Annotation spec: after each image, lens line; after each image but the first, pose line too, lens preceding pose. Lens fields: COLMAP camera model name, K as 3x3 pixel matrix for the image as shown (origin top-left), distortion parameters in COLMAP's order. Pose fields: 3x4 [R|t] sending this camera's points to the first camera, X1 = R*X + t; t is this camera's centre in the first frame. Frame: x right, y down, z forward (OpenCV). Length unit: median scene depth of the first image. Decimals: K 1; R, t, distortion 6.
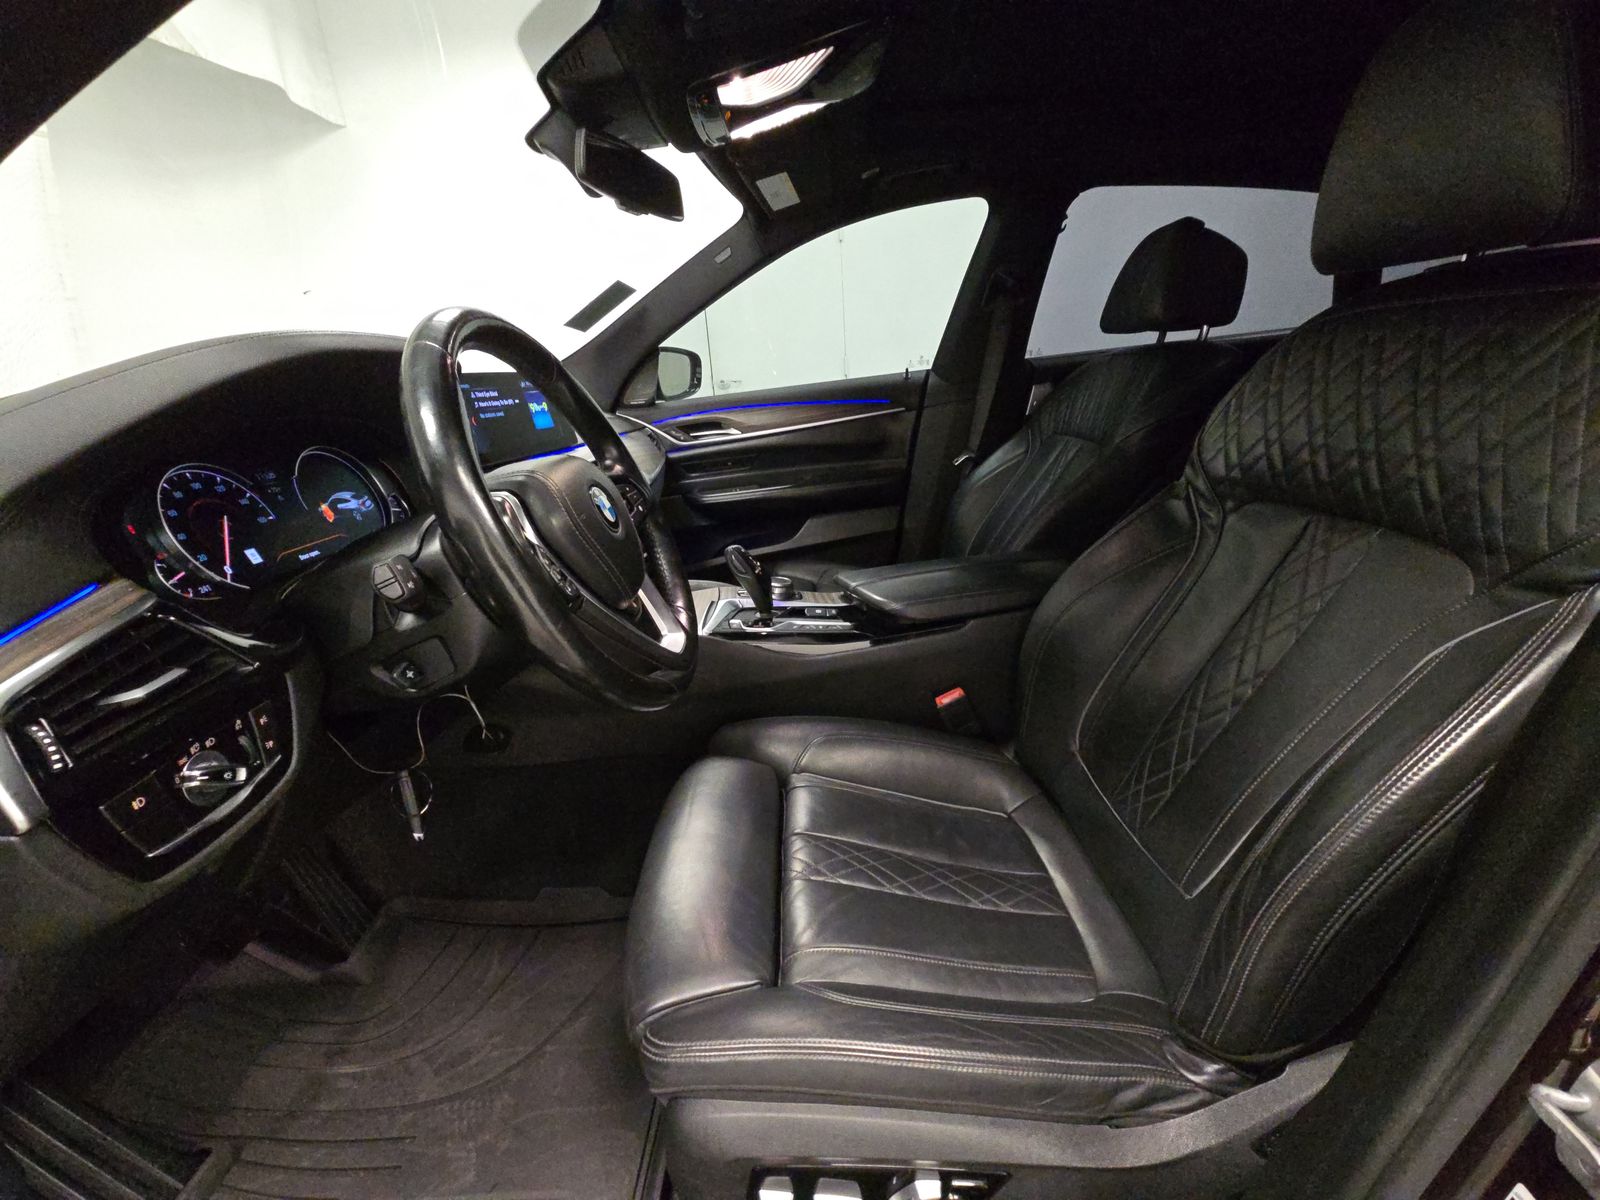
lens RADIAL K [[634.5, 0, 807.3], [0, 634.5, 595.4], [0, 0, 1]] dist [-0.000388, -0.000413]
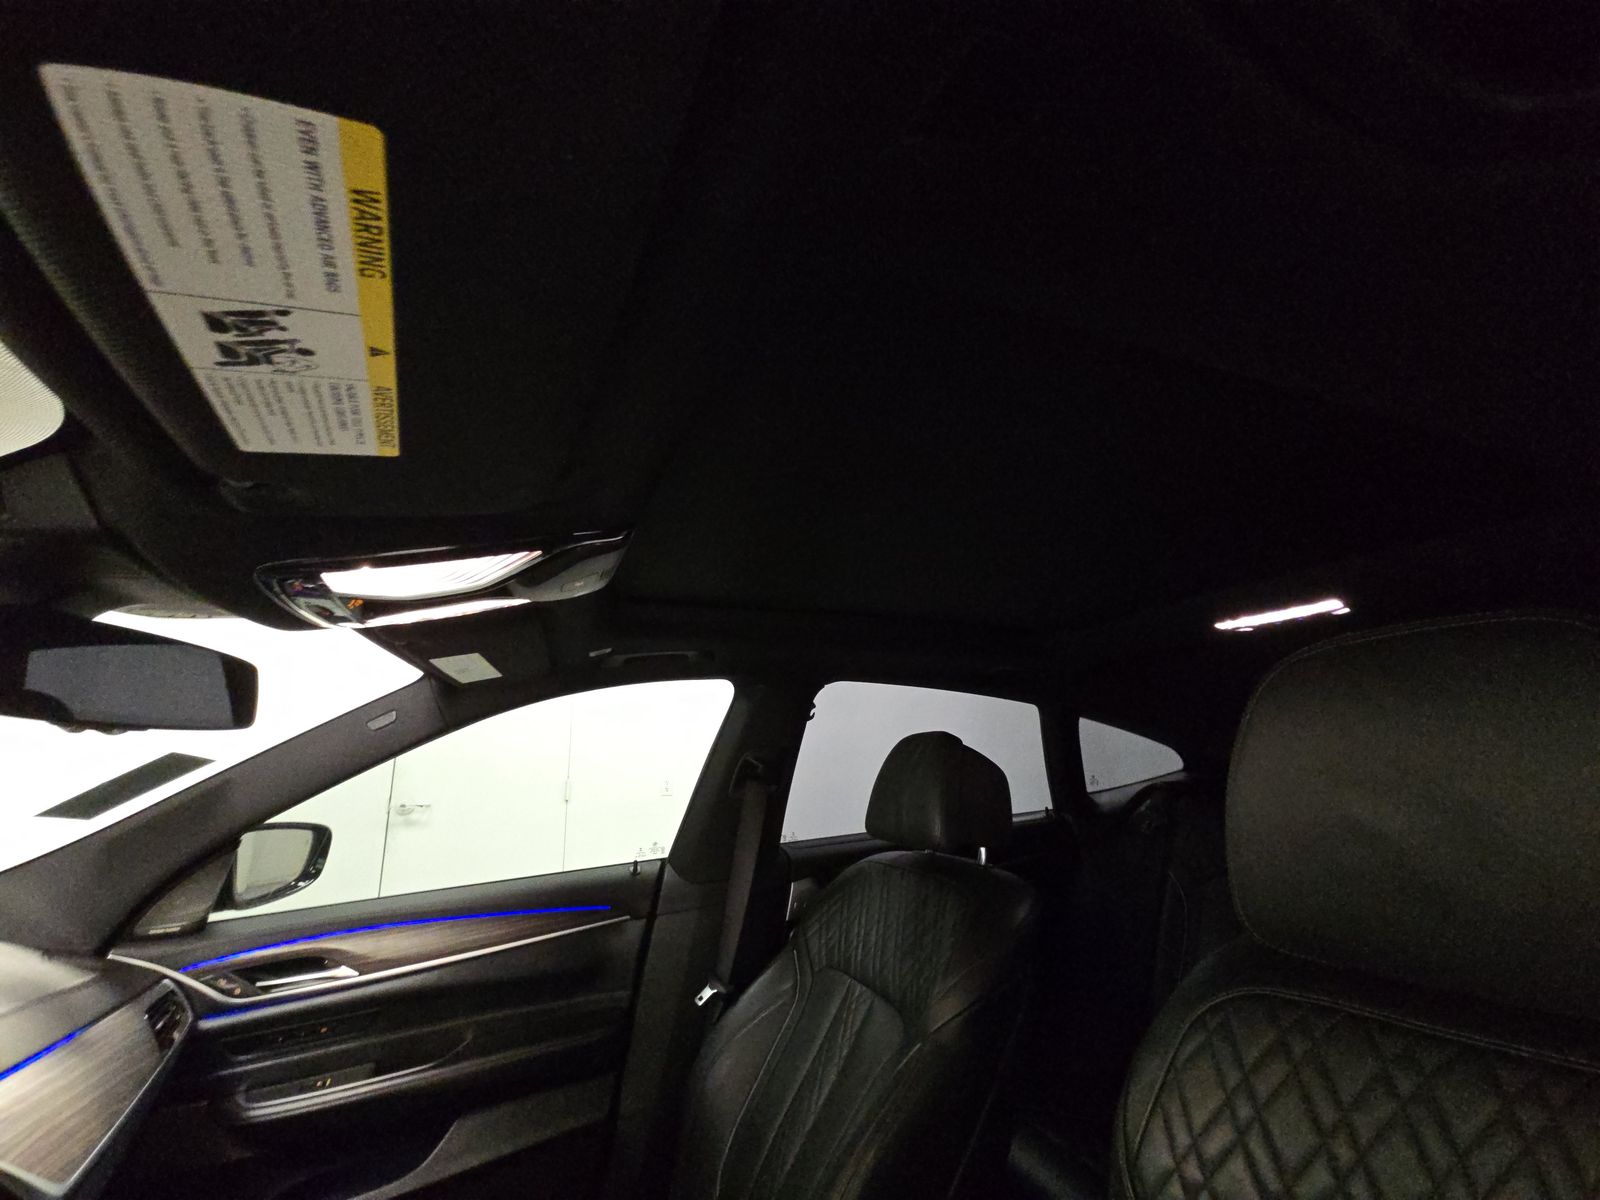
lens RADIAL K [[634.5, 0, 806.0], [0, 634.5, 592.4], [0, 0, 1]] dist [-0.000388, -0.000413]
pose [[0.924141, 0.127439, 0.360171, 0.030045], [0.100922, 0.827812, -0.551853, -0.182461], [-0.368482, 0.546339, 0.752153, 0.171854]]
